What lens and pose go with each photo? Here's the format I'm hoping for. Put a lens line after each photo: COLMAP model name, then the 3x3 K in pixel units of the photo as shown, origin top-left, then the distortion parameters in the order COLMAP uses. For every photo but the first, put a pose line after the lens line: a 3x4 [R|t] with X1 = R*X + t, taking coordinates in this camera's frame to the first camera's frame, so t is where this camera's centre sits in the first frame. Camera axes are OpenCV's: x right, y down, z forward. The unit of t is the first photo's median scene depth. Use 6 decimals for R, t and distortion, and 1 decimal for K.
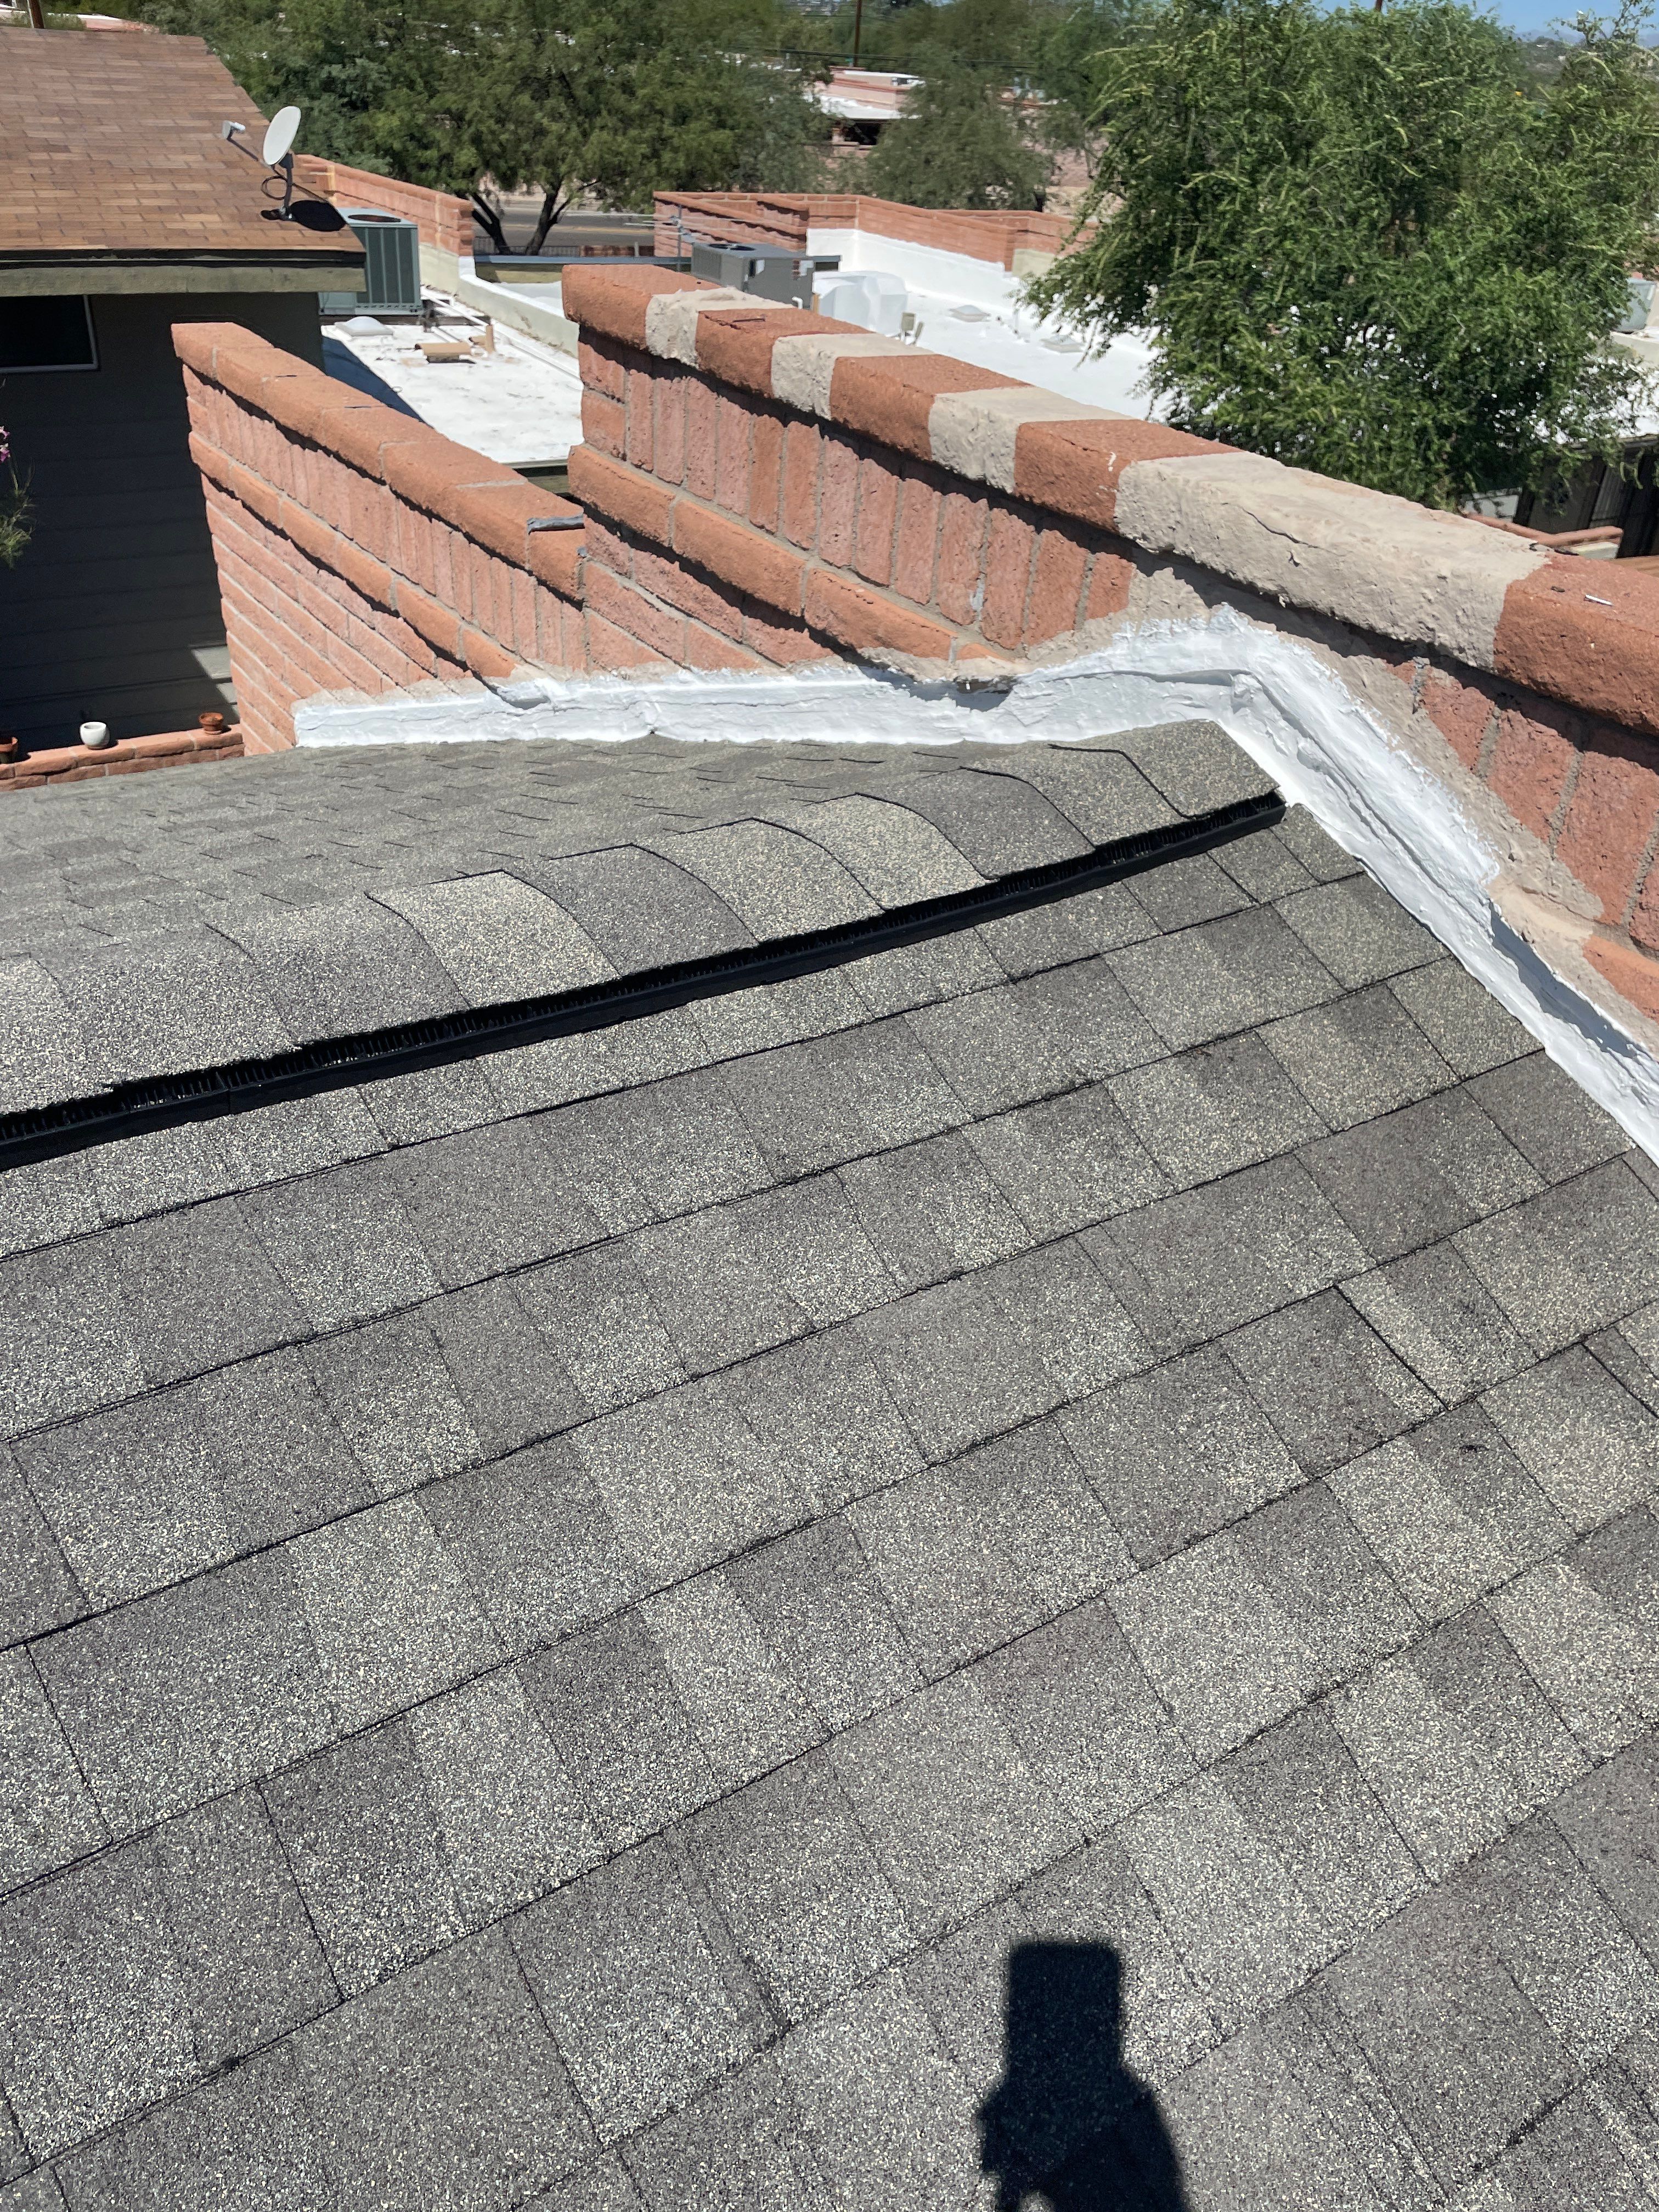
lens RADIAL K [[1683.1, 0, 829.5], [0, 1683.1, 1106.0], [0, 0, 1]] dist [0.096271, -0.127928]
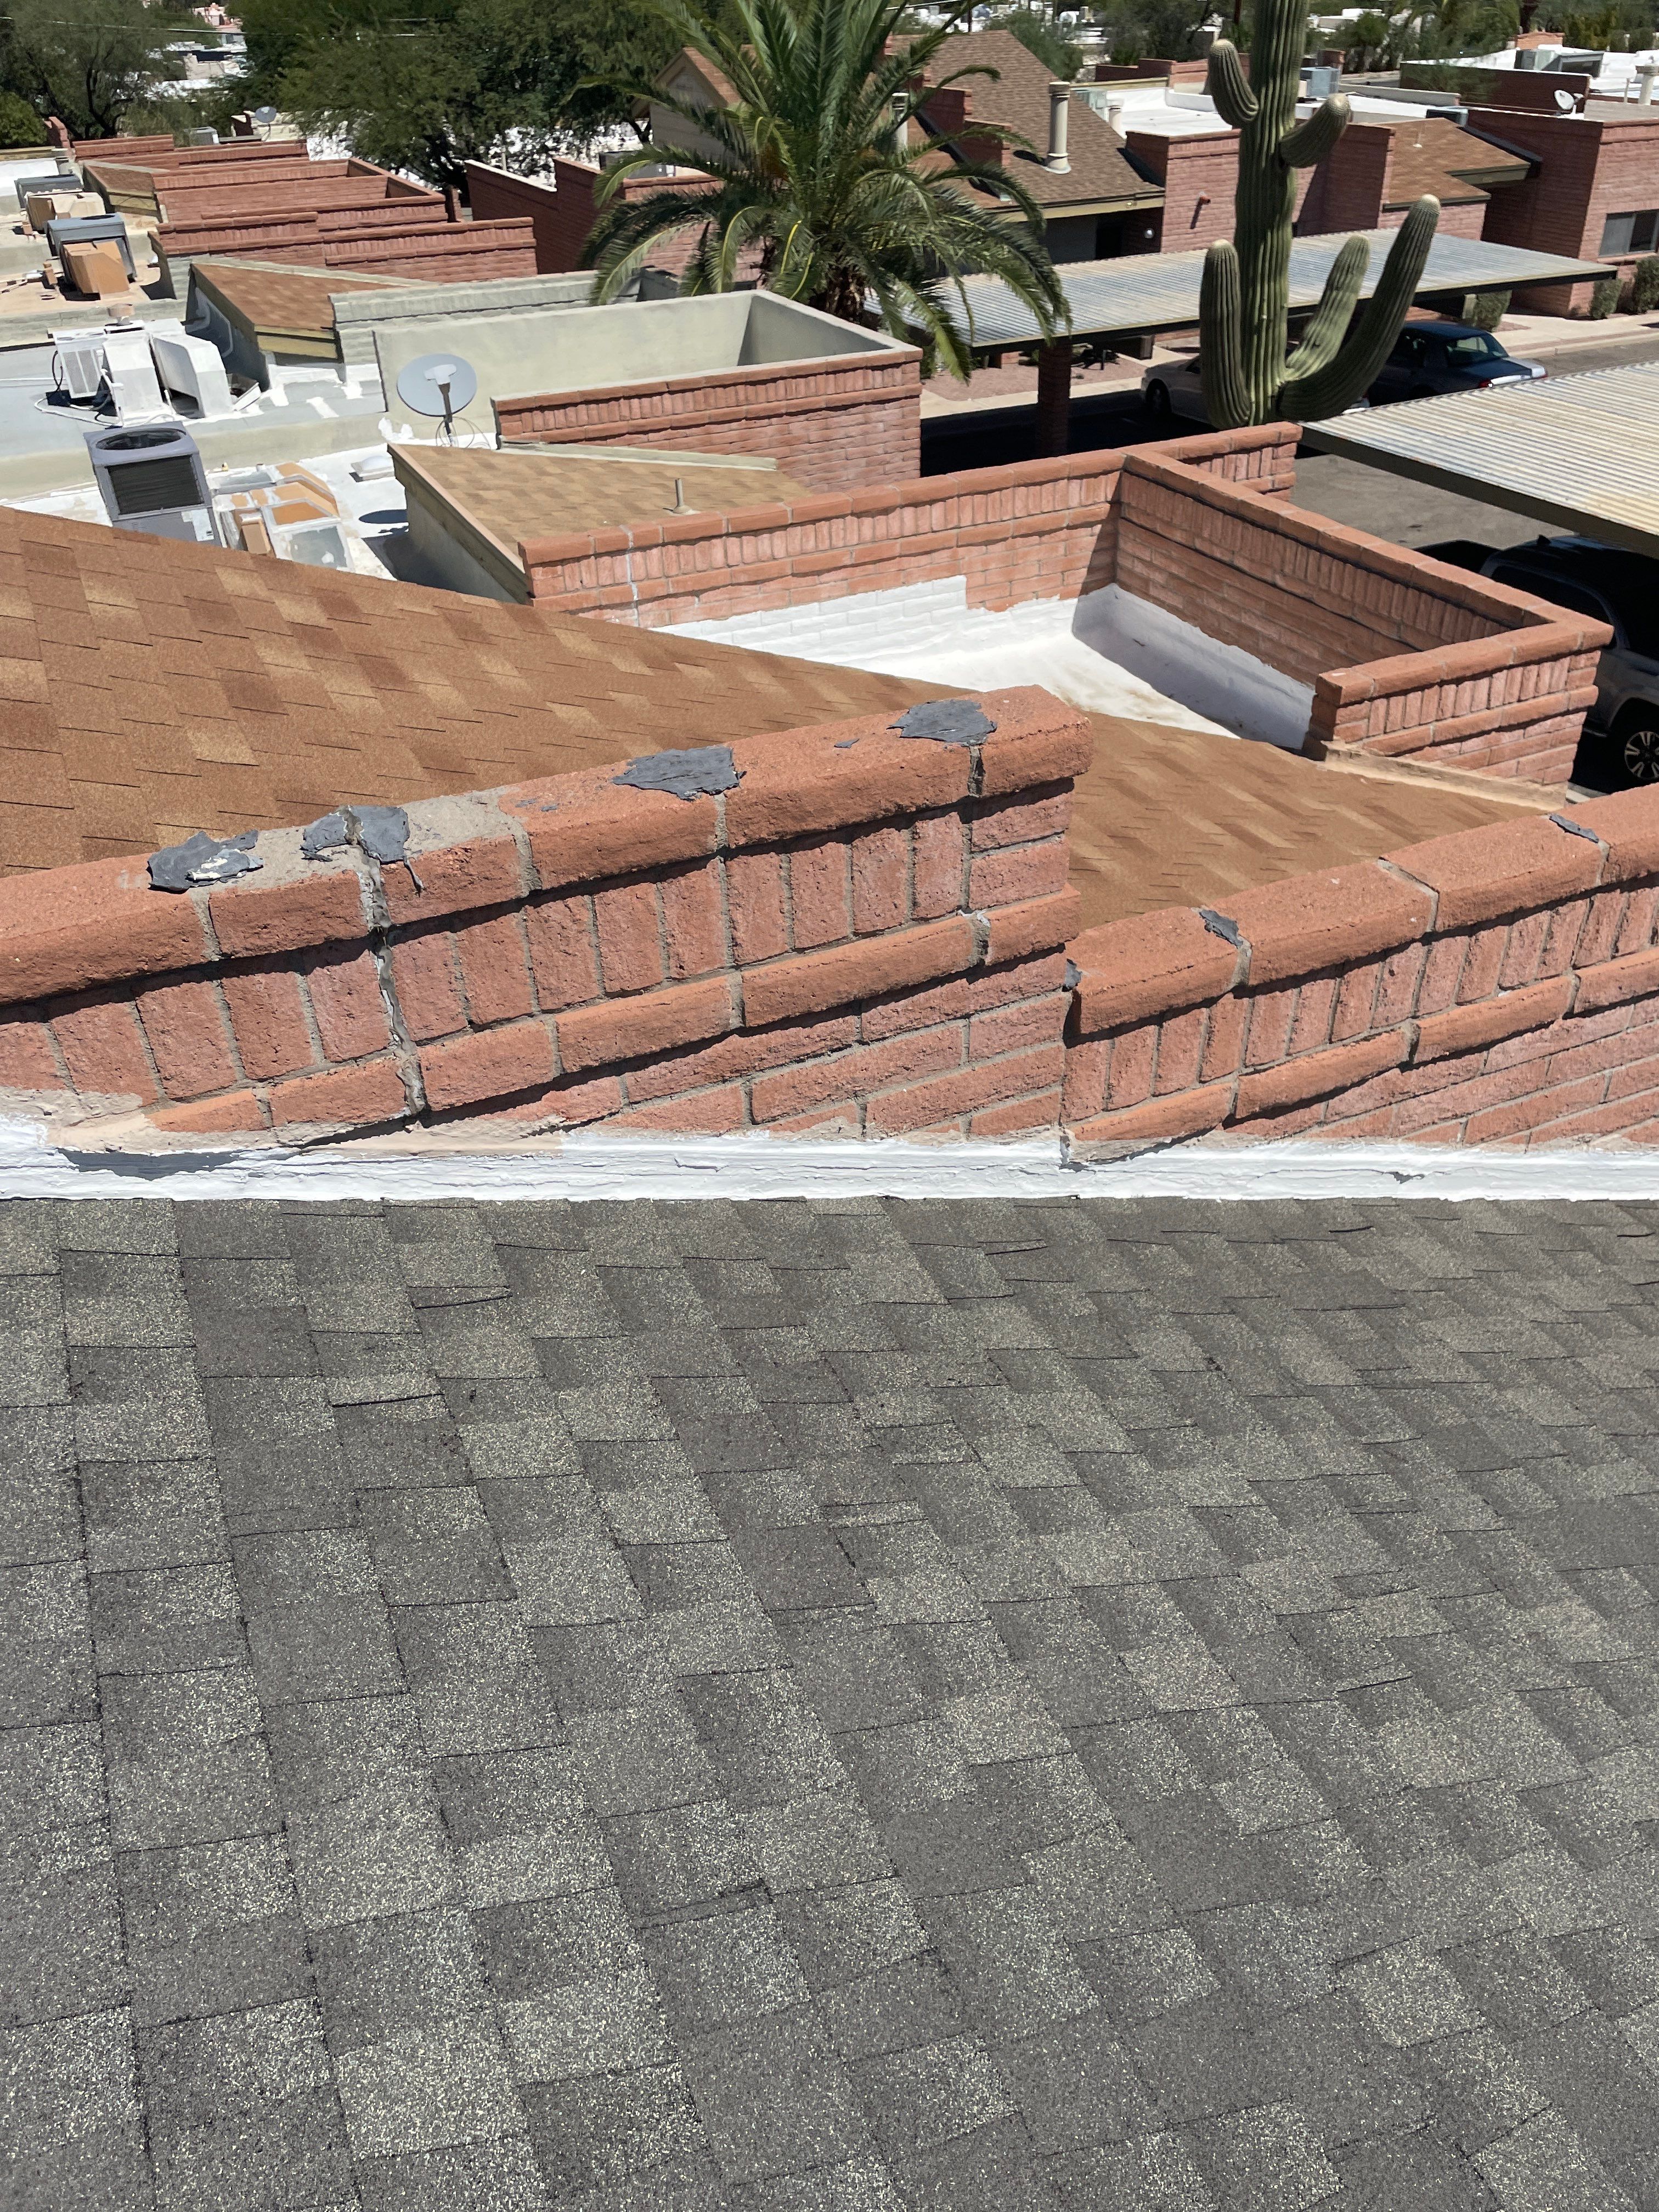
lens RADIAL K [[1683.1, 0, 829.5], [0, 1683.1, 1106.0], [0, 0, 1]] dist [0.096271, -0.127928]
pose [[0.180553, -0.619998, 0.763547, -0.564423], [0.581479, 0.693398, 0.425537, -0.442179], [-0.793273, 0.367155, 0.485711, -0.074455]]
